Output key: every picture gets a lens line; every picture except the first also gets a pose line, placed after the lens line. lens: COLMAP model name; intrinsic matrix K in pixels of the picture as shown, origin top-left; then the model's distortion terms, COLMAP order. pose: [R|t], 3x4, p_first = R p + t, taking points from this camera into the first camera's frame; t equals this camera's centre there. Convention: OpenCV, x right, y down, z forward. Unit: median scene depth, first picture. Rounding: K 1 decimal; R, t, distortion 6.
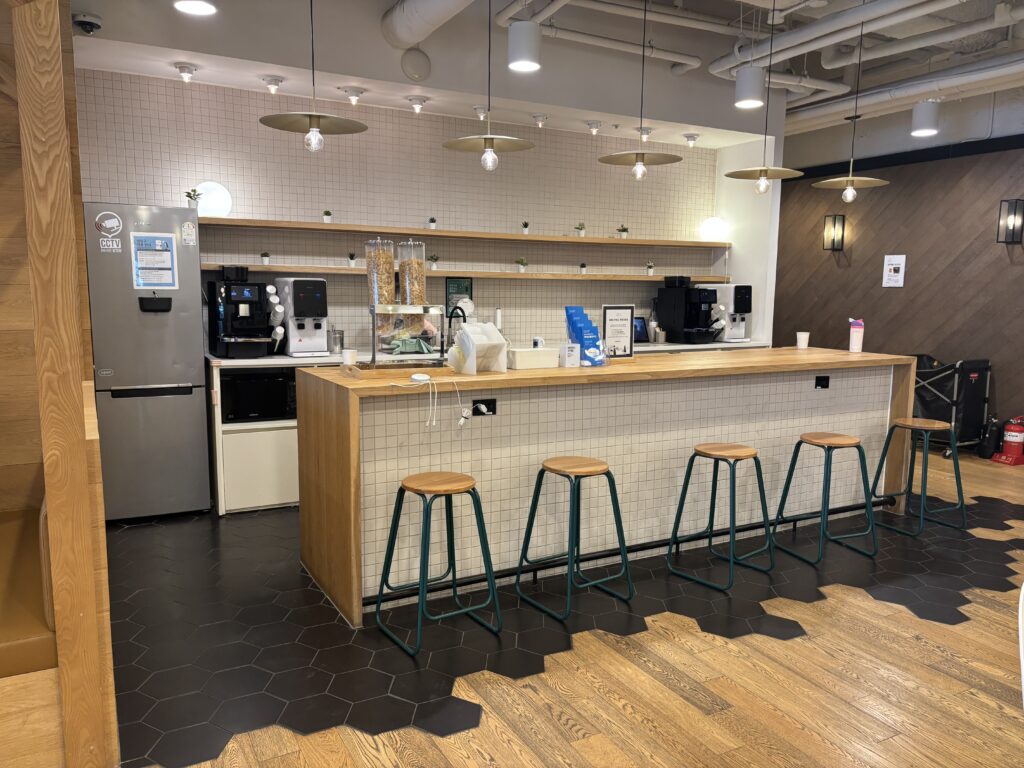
lens RADIAL K [[780.8, 0, 512.0], [0, 780.8, 384.0], [0, 0, 1]] dist [0.019762, -0.006900]
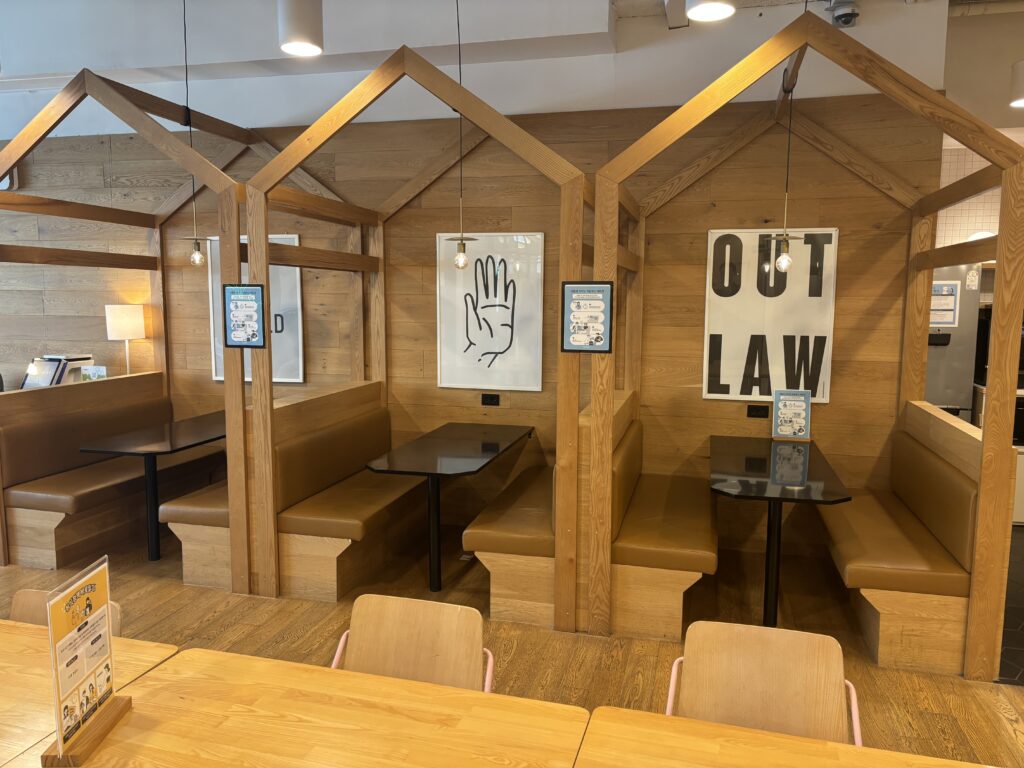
lens RADIAL K [[780.8, 0, 512.0], [0, 780.8, 384.0], [0, 0, 1]] dist [0.019762, -0.006900]
pose [[0.737123, 0.067955, -0.672333, -0.113293], [-0.078531, 0.996804, 0.014652, 0.001492], [0.671180, 0.041998, 0.740104, -0.327926]]
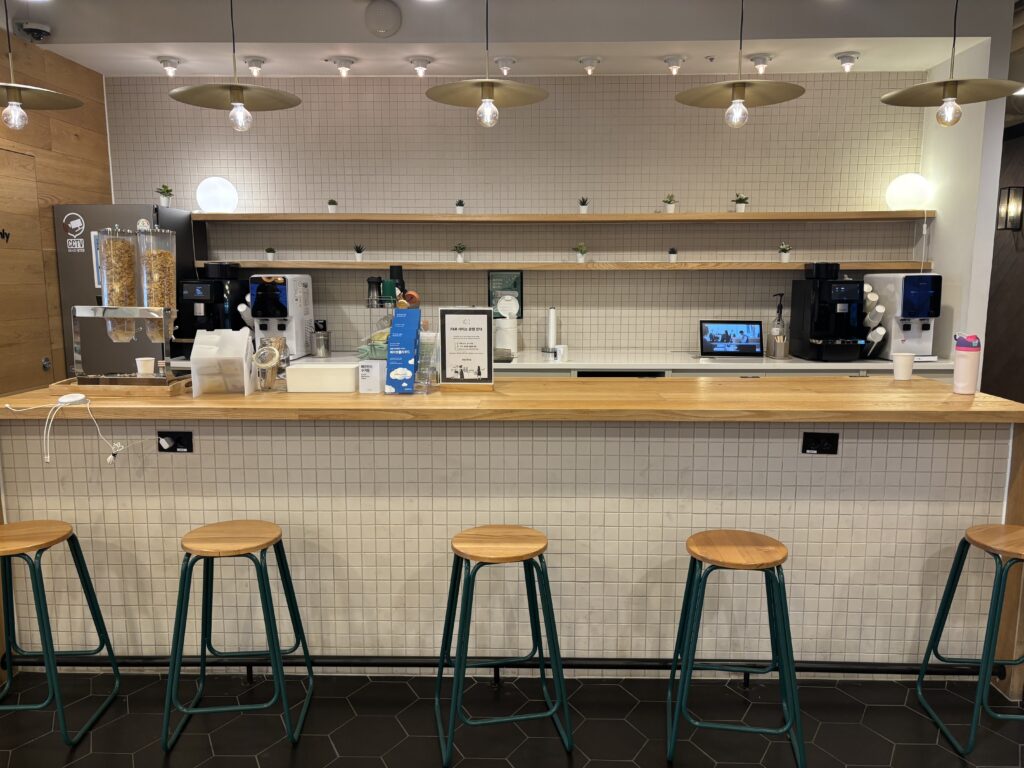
lens RADIAL K [[780.8, 0, 512.0], [0, 780.8, 384.0], [0, 0, 1]] dist [0.019762, -0.006900]
pose [[0.864565, 0.056370, -0.499349, 0.468320], [-0.051430, 0.998396, 0.023659, -0.046029], [0.499882, 0.005227, 0.866078, 0.367214]]
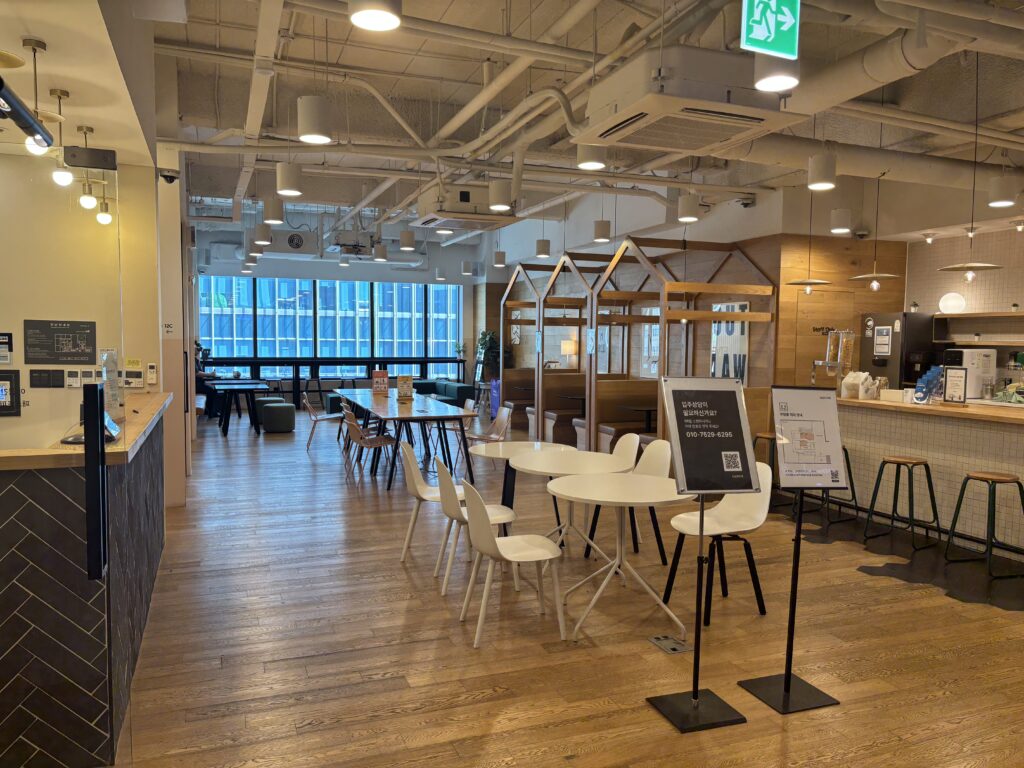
lens RADIAL K [[753.5, 0, 512.0], [0, 753.5, 384.0], [0, 0, 1]] dist [-0.002452, -0.001669]
pose [[-0.138358, 0.045590, -0.989332, 1.469561], [-0.134522, 0.988817, 0.064379, -0.042963], [0.981204, 0.141994, -0.130678, 0.329652]]
